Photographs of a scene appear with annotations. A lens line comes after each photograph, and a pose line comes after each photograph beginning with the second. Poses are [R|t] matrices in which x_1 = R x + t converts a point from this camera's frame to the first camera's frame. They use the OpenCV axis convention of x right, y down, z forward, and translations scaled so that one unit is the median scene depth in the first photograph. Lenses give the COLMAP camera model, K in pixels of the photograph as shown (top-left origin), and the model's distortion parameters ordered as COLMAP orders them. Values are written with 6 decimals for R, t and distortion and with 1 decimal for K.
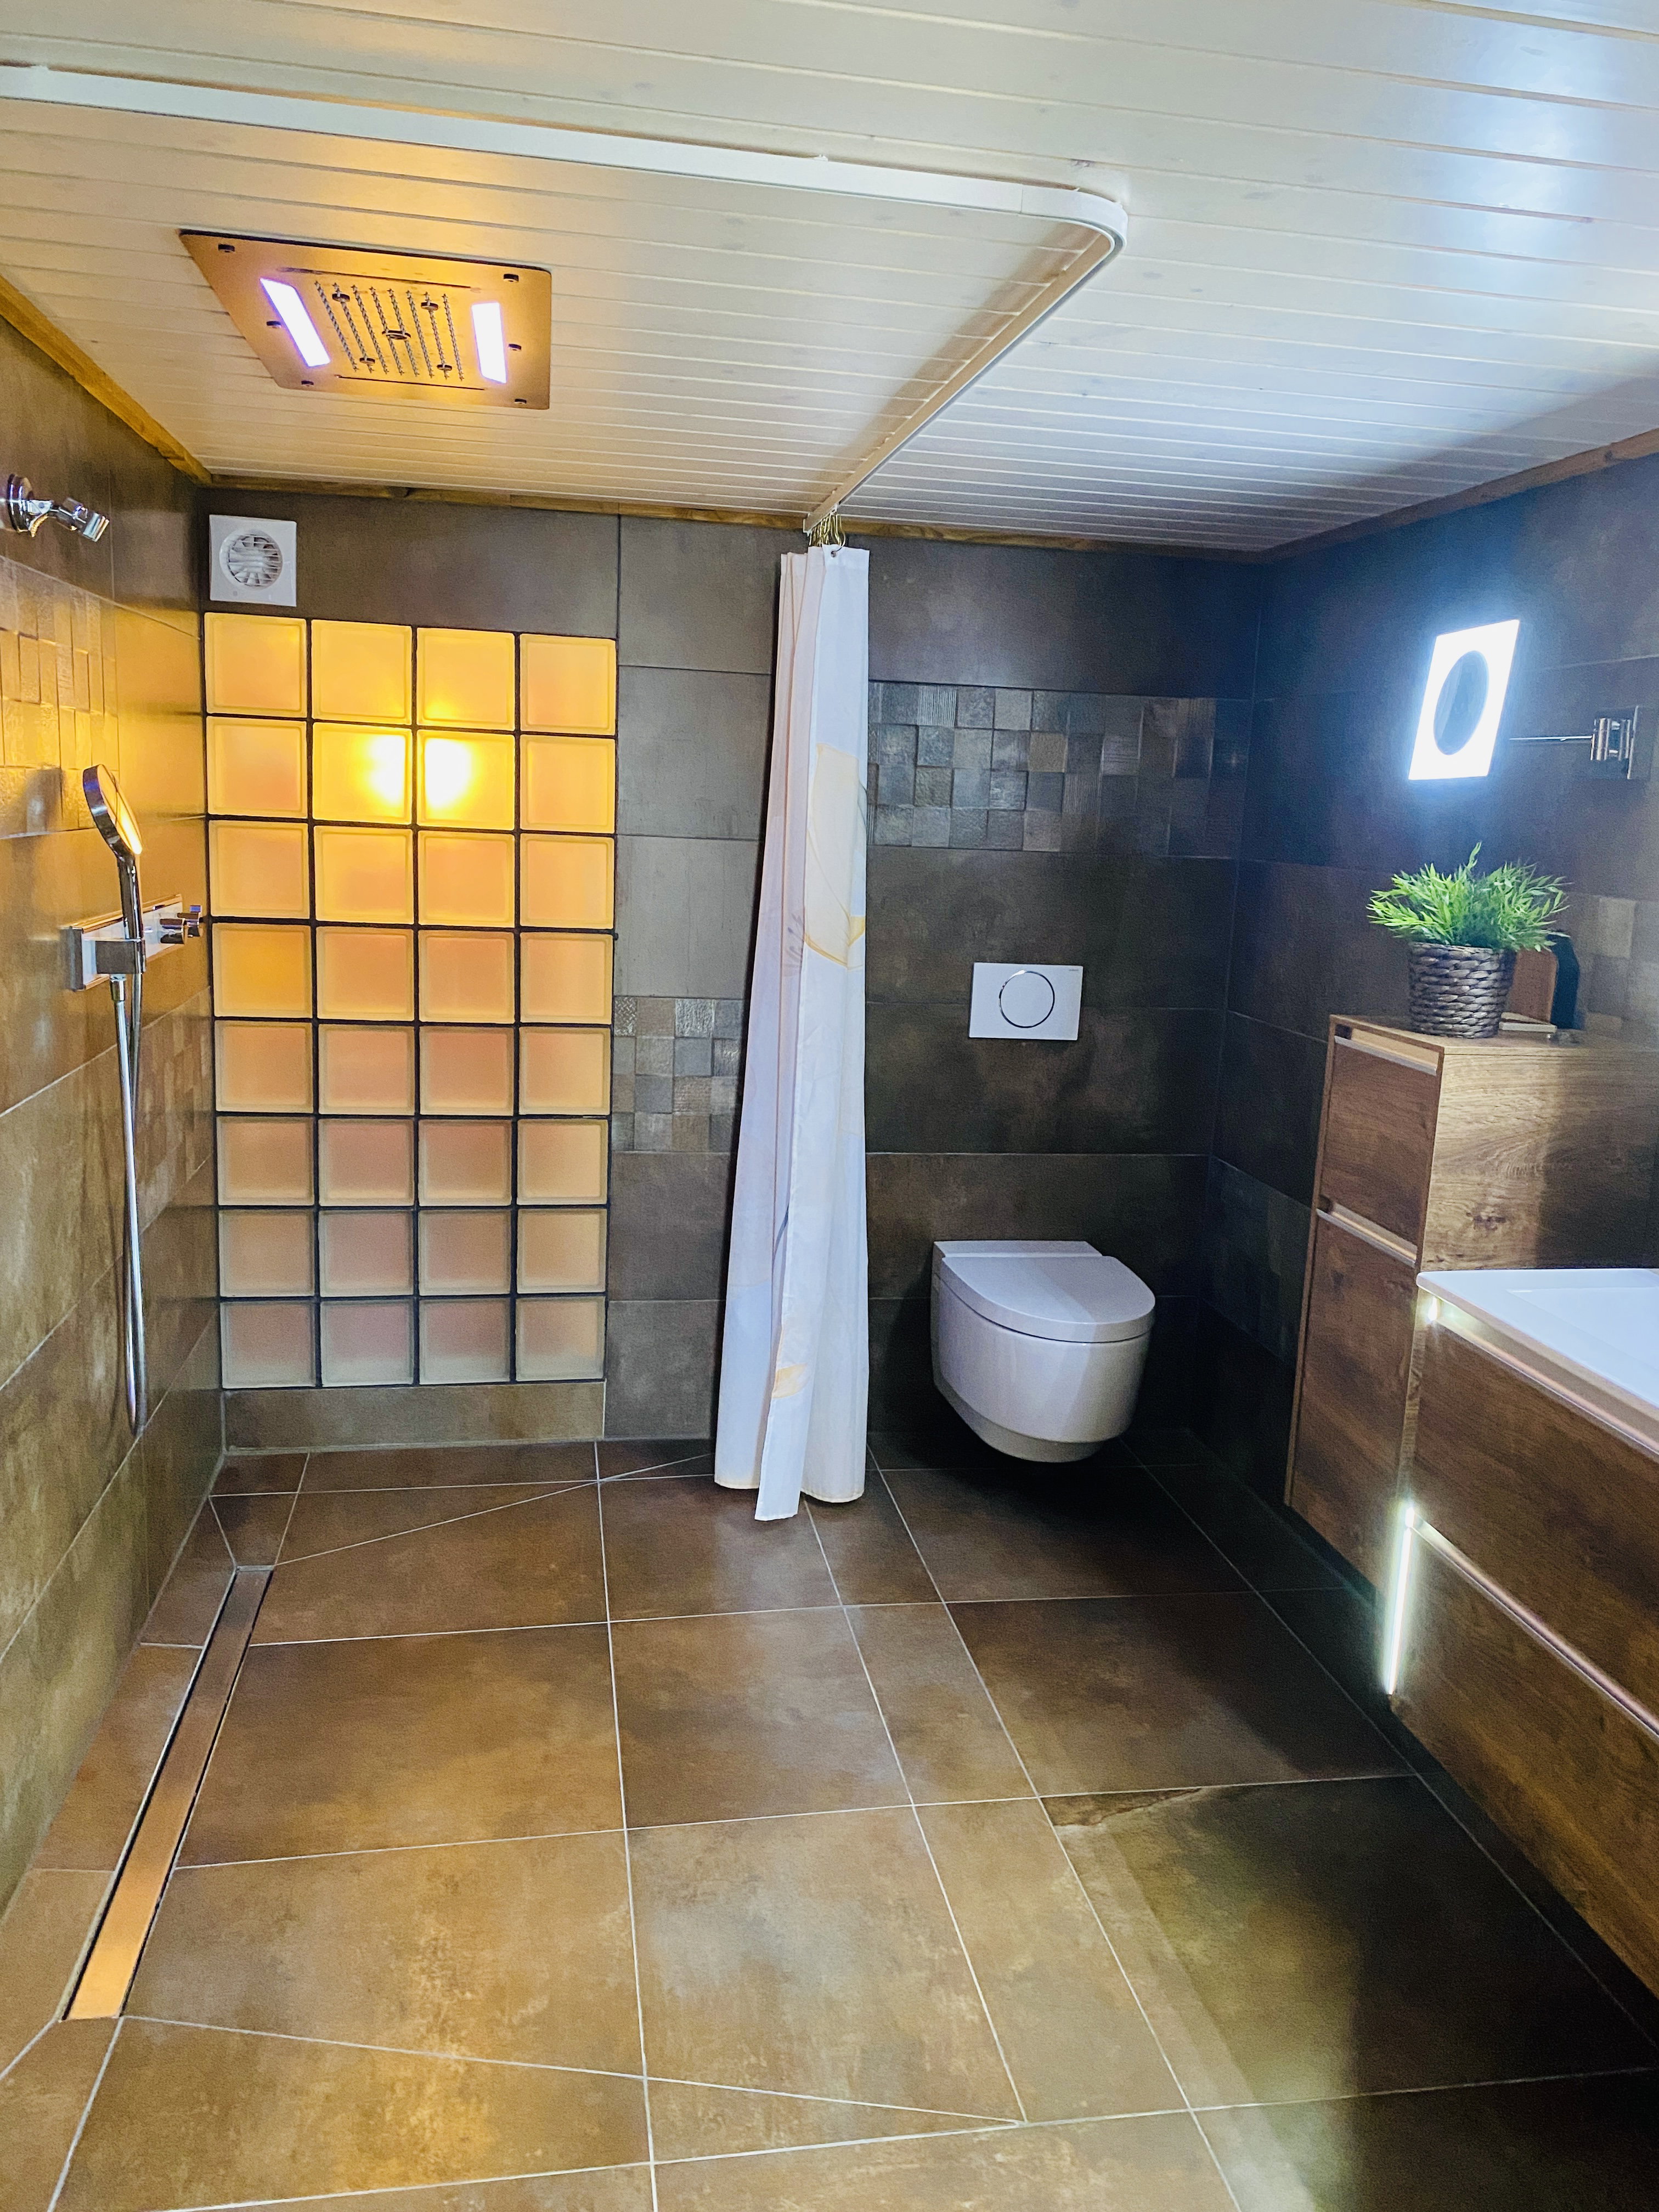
lens RADIAL K [[1687.3, 0, 829.5], [0, 1687.3, 1106.0], [0, 0, 1]] dist [0.118802, -0.249723]
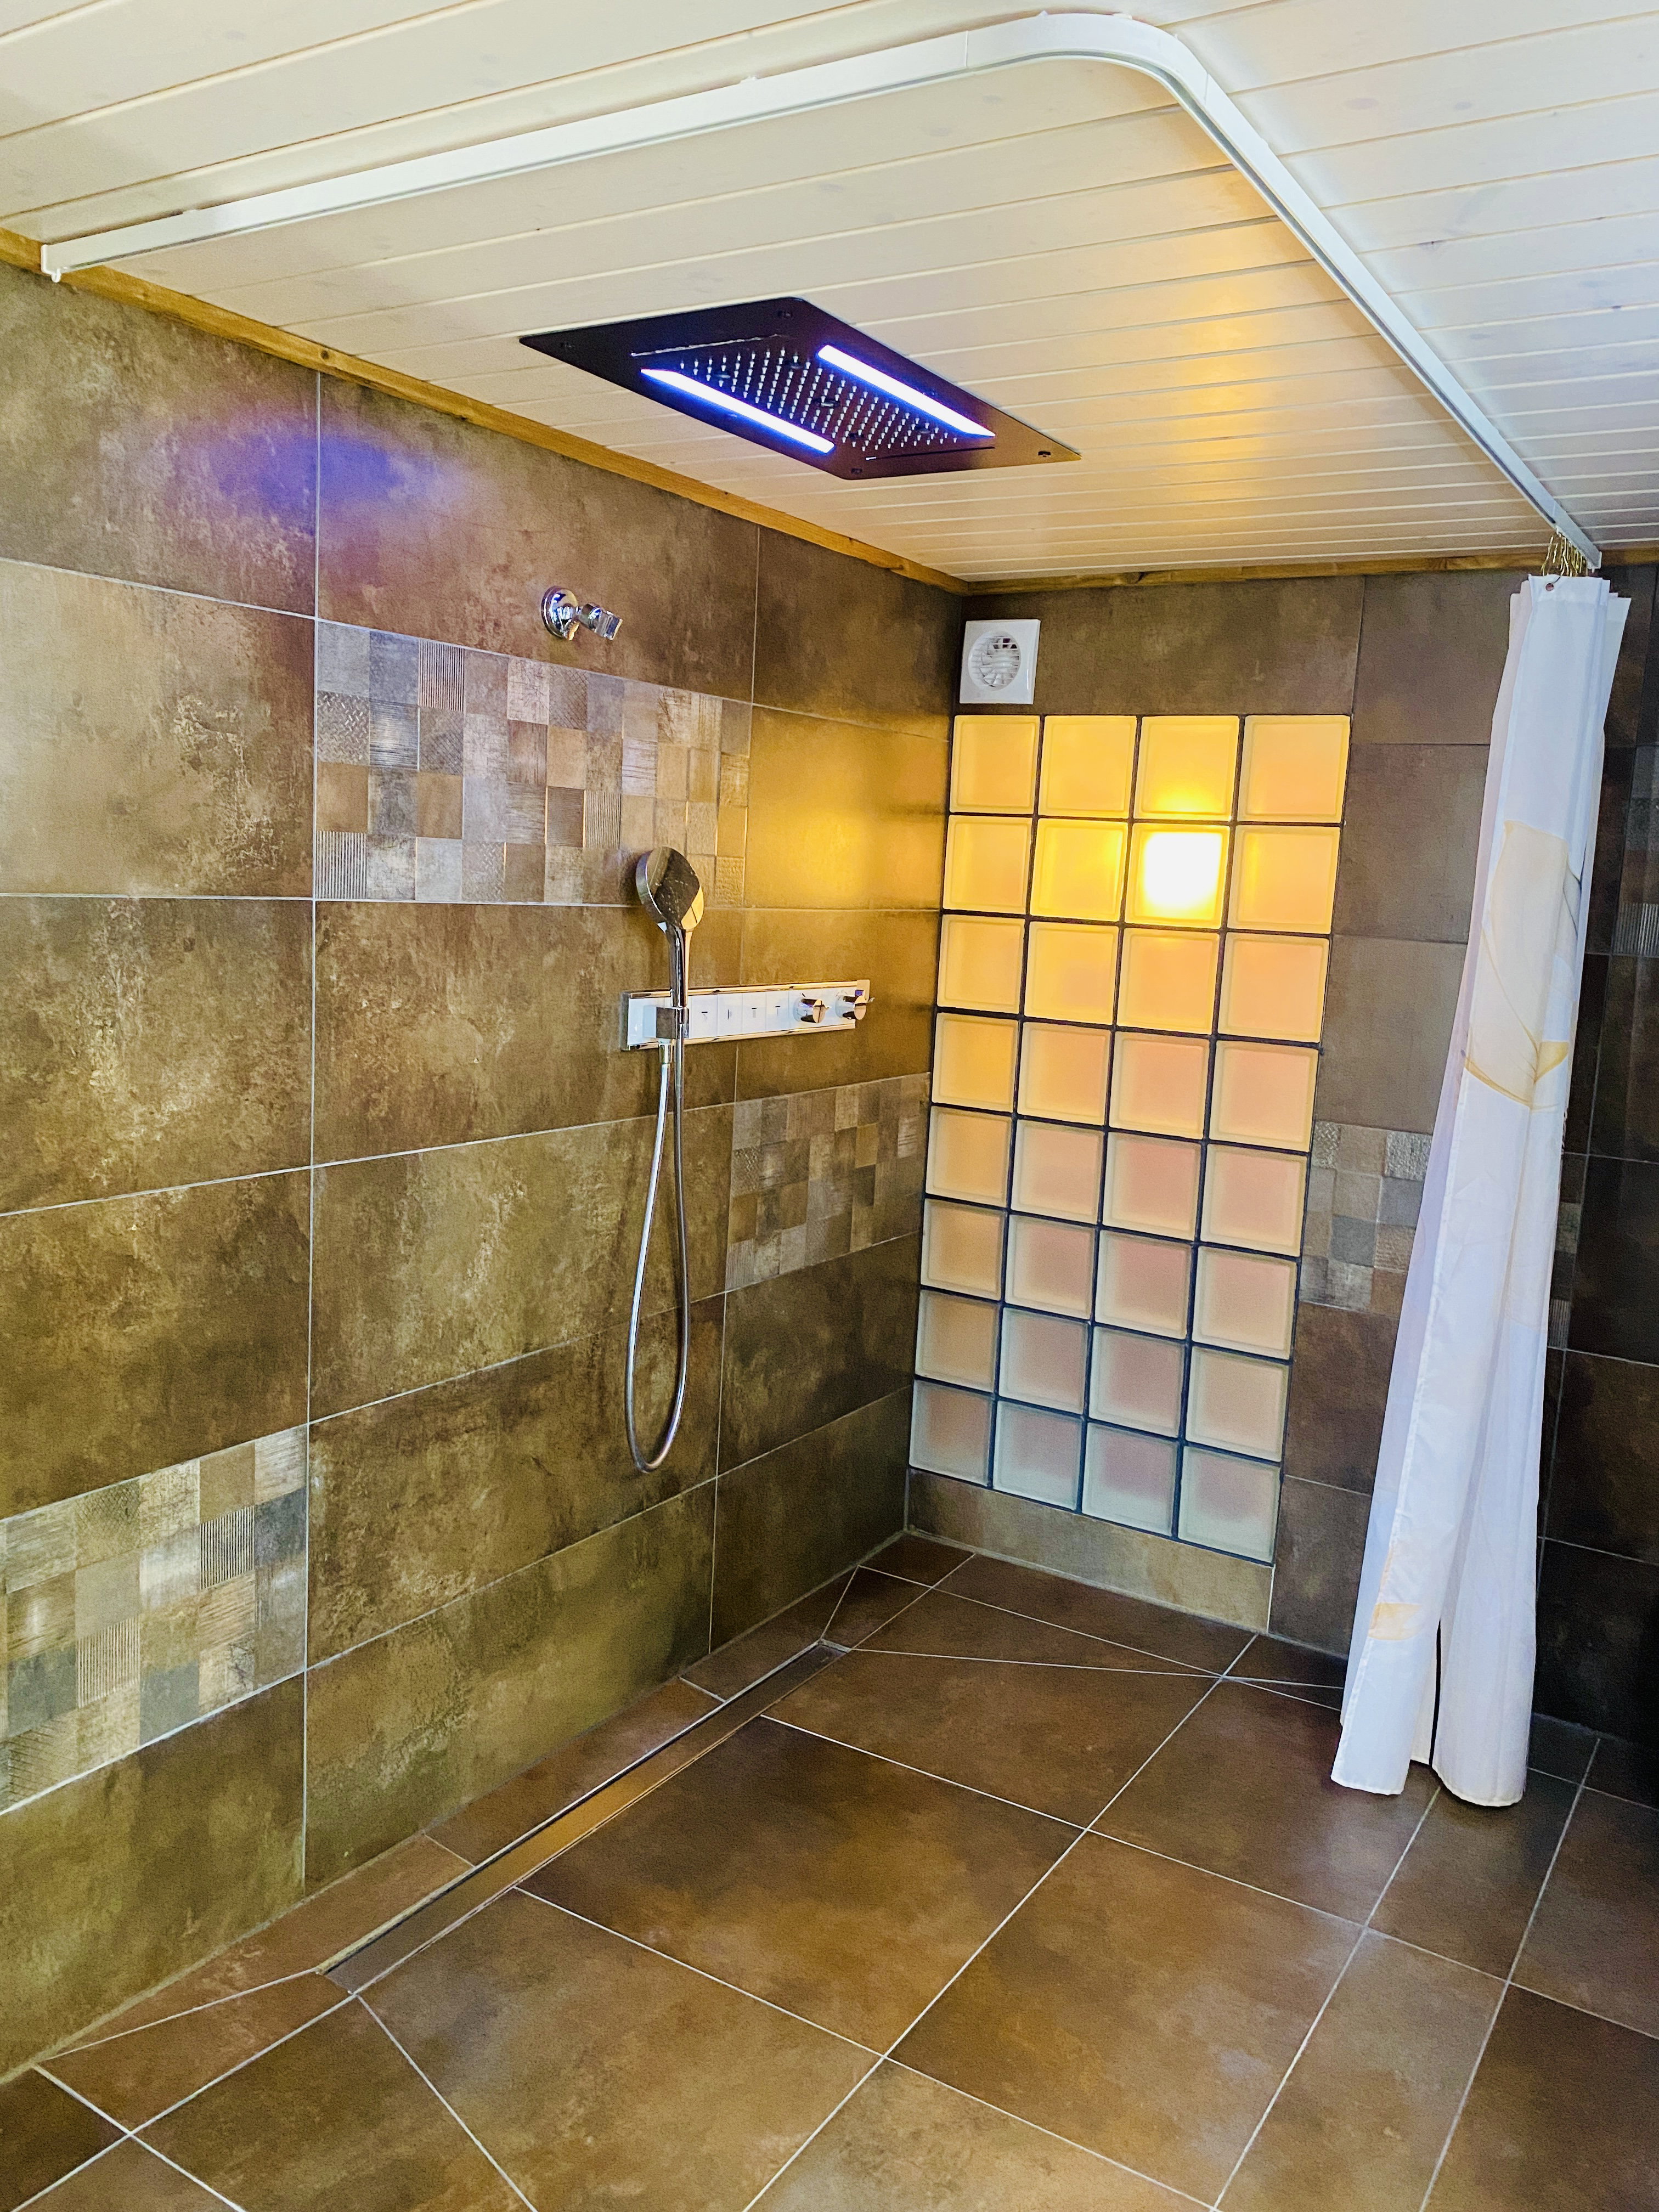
lens RADIAL K [[1700.9, 0, 829.5], [0, 1700.9, 1106.0], [0, 0, 1]] dist [0.128738, -0.116552]
pose [[0.750122, 0.091369, -0.654957, 0.278337], [-0.139040, 0.990061, -0.021125, -0.020734], [0.646517, 0.106911, 0.755371, 0.187421]]
